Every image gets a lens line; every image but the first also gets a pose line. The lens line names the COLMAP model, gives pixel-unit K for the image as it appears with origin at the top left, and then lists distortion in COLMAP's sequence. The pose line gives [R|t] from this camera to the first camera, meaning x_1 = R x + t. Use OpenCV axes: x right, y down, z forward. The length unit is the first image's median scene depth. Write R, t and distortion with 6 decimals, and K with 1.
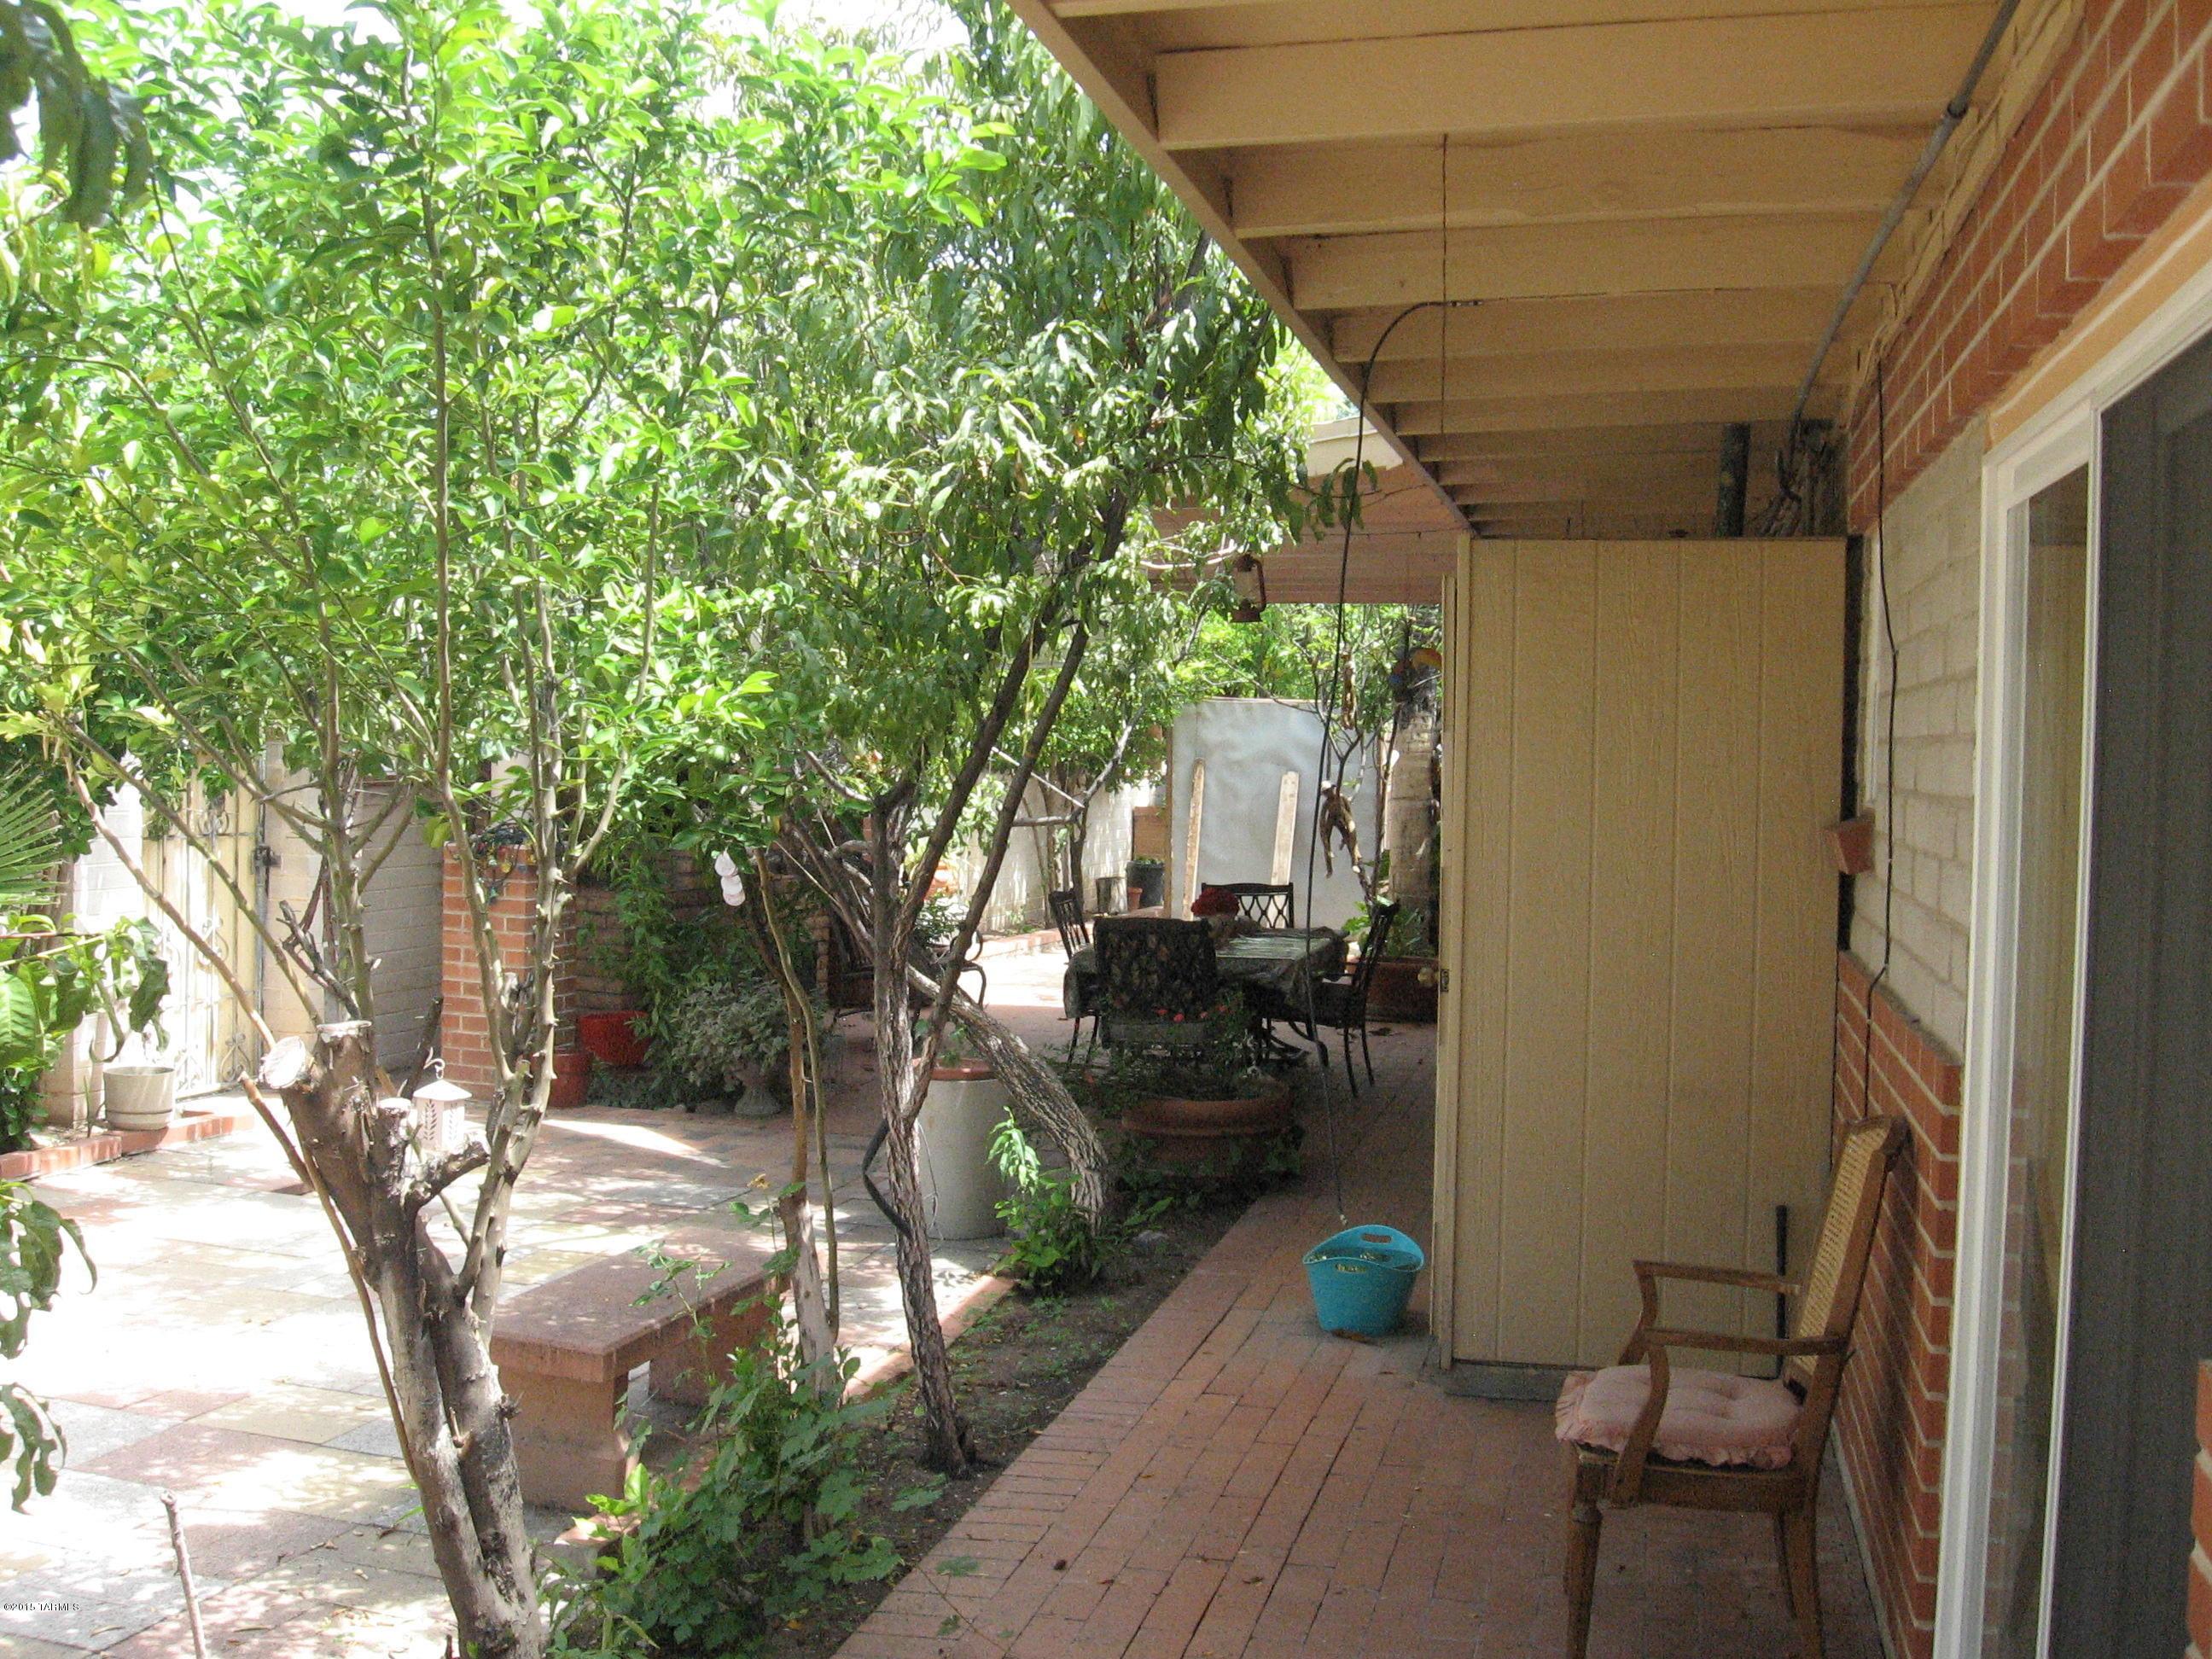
lens RADIAL K [[2297.5, 0, 1107.4], [0, 2297.5, 830.5], [0, 0, 1]] dist [-0.117086, 0.000000]
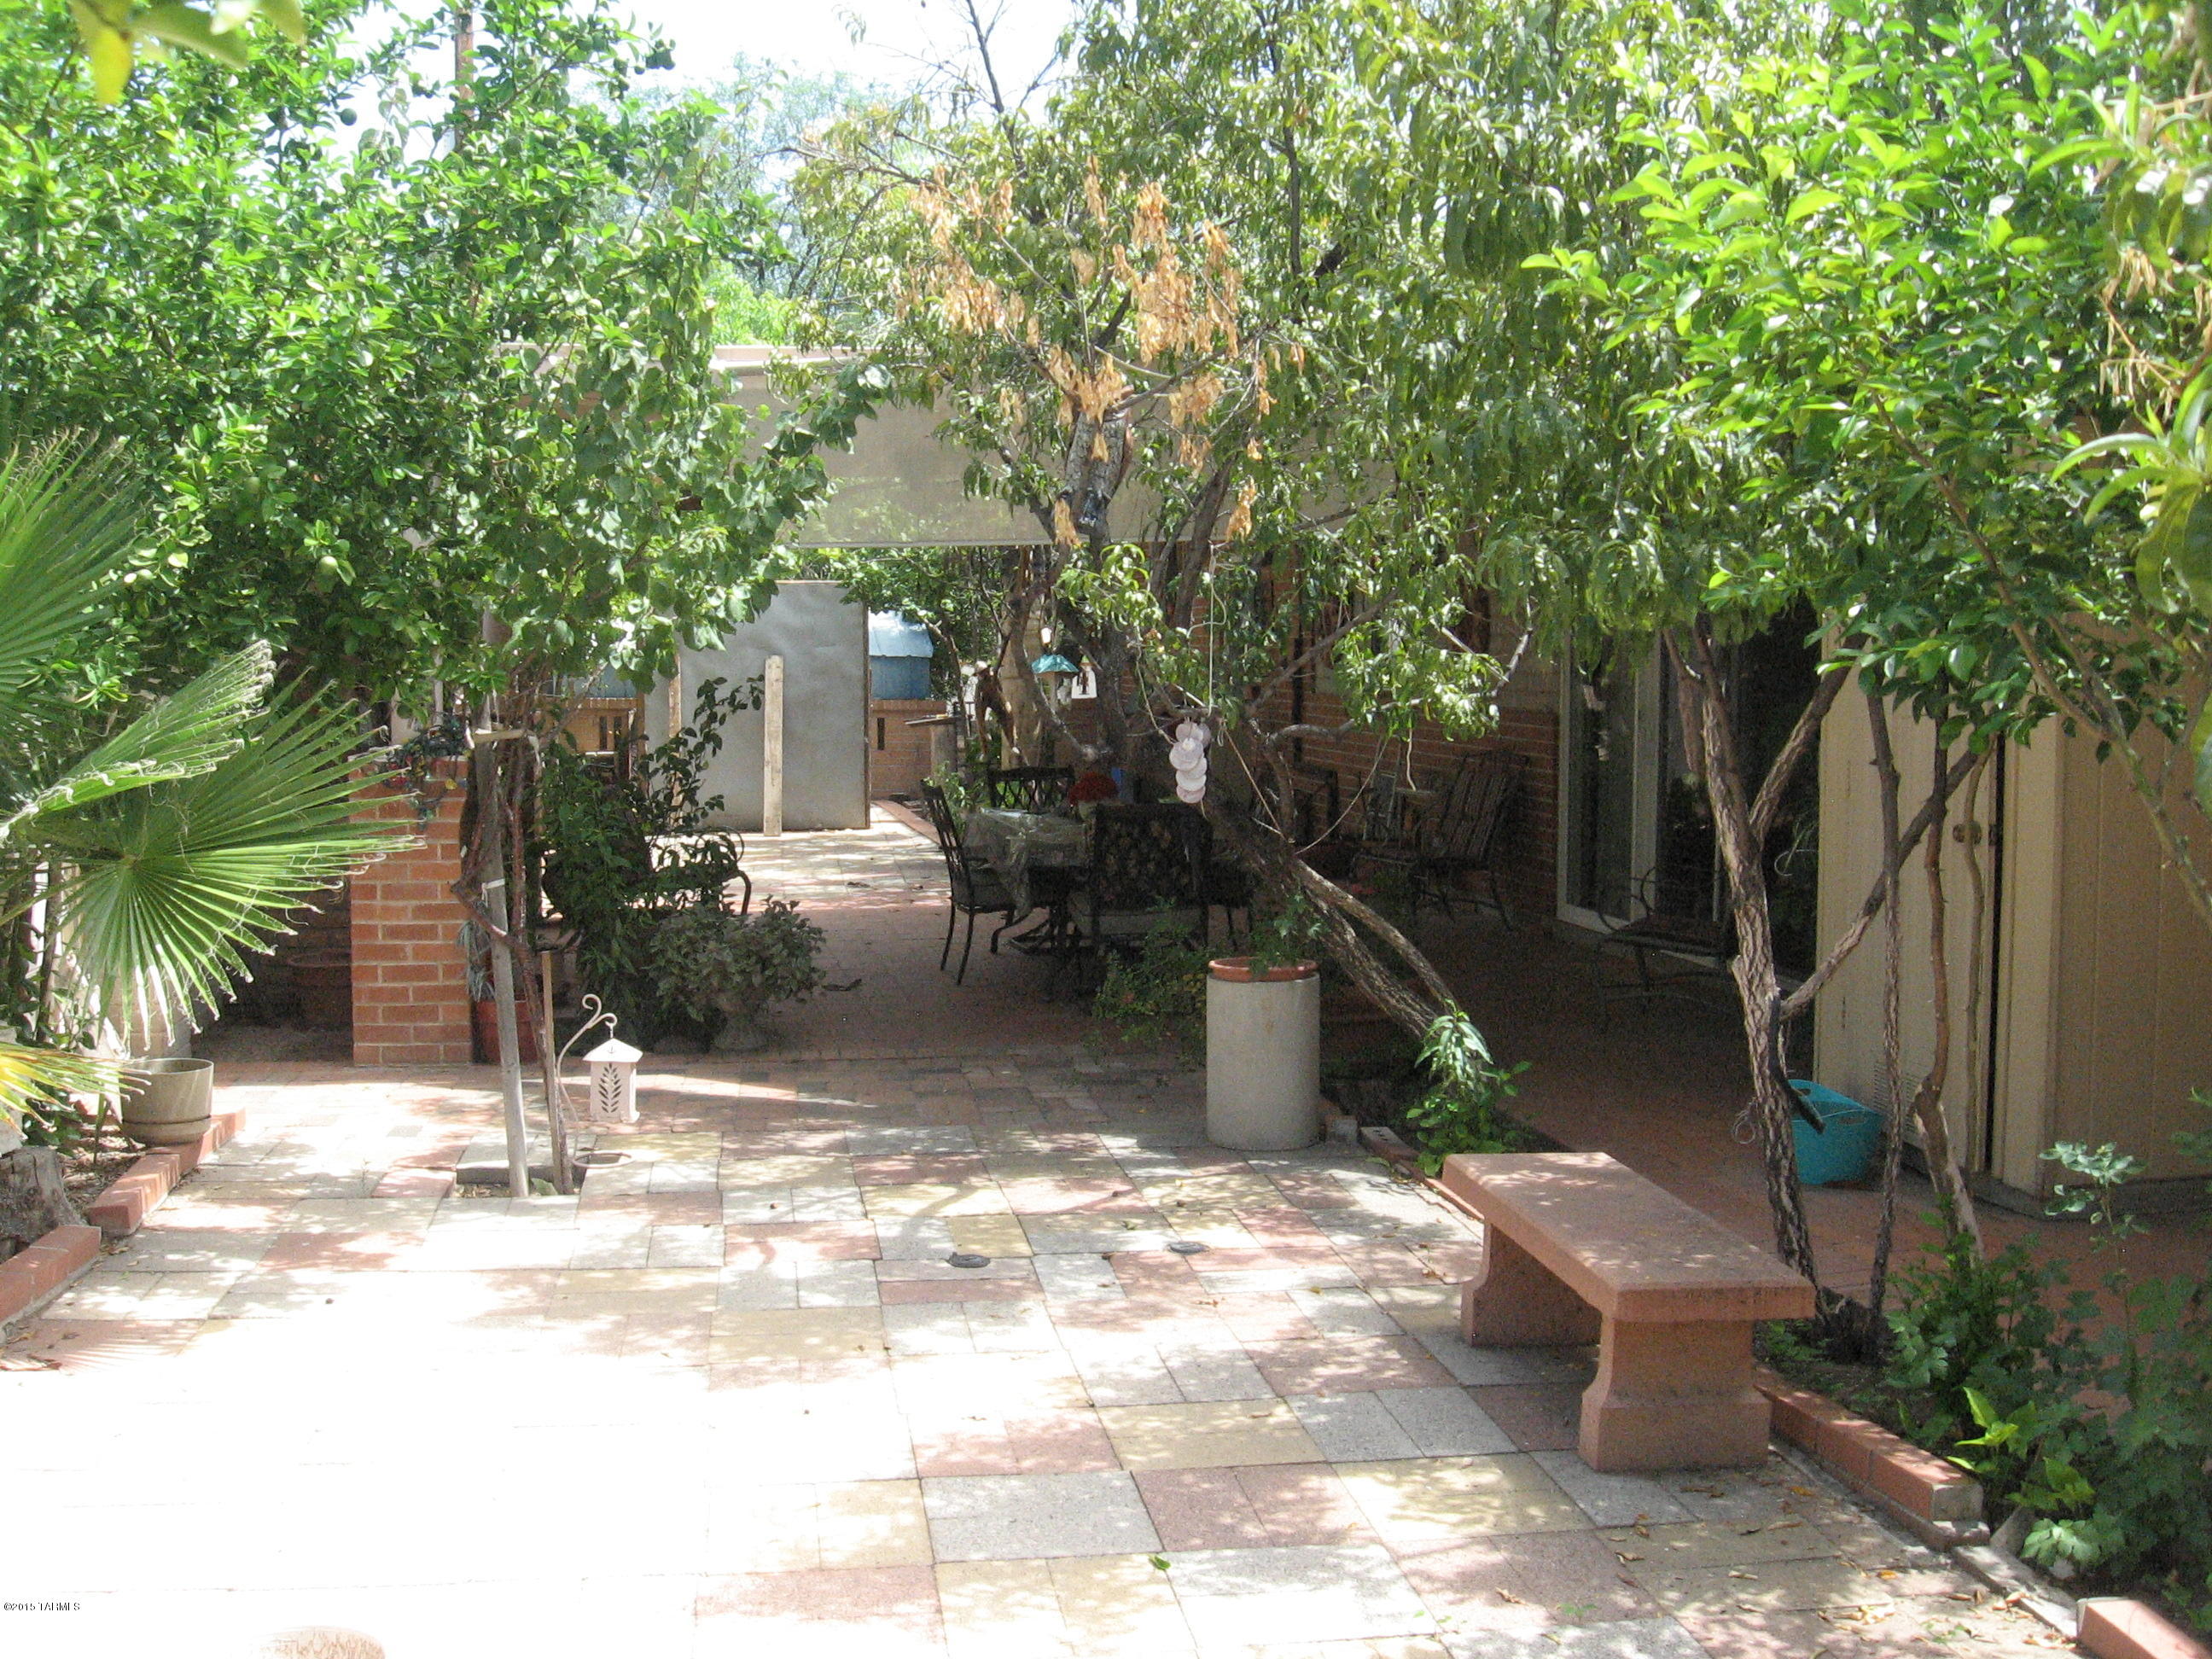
lens RADIAL K [[2297.5, 0, 1107.0], [0, 2297.5, 830.6], [0, 0, 1]] dist [-0.117086, 0.000000]
pose [[0.903005, -0.056398, 0.425913, -0.789588], [0.034966, 0.997705, 0.057981, -0.013276], [-0.428205, -0.037465, 0.902905, 0.285187]]
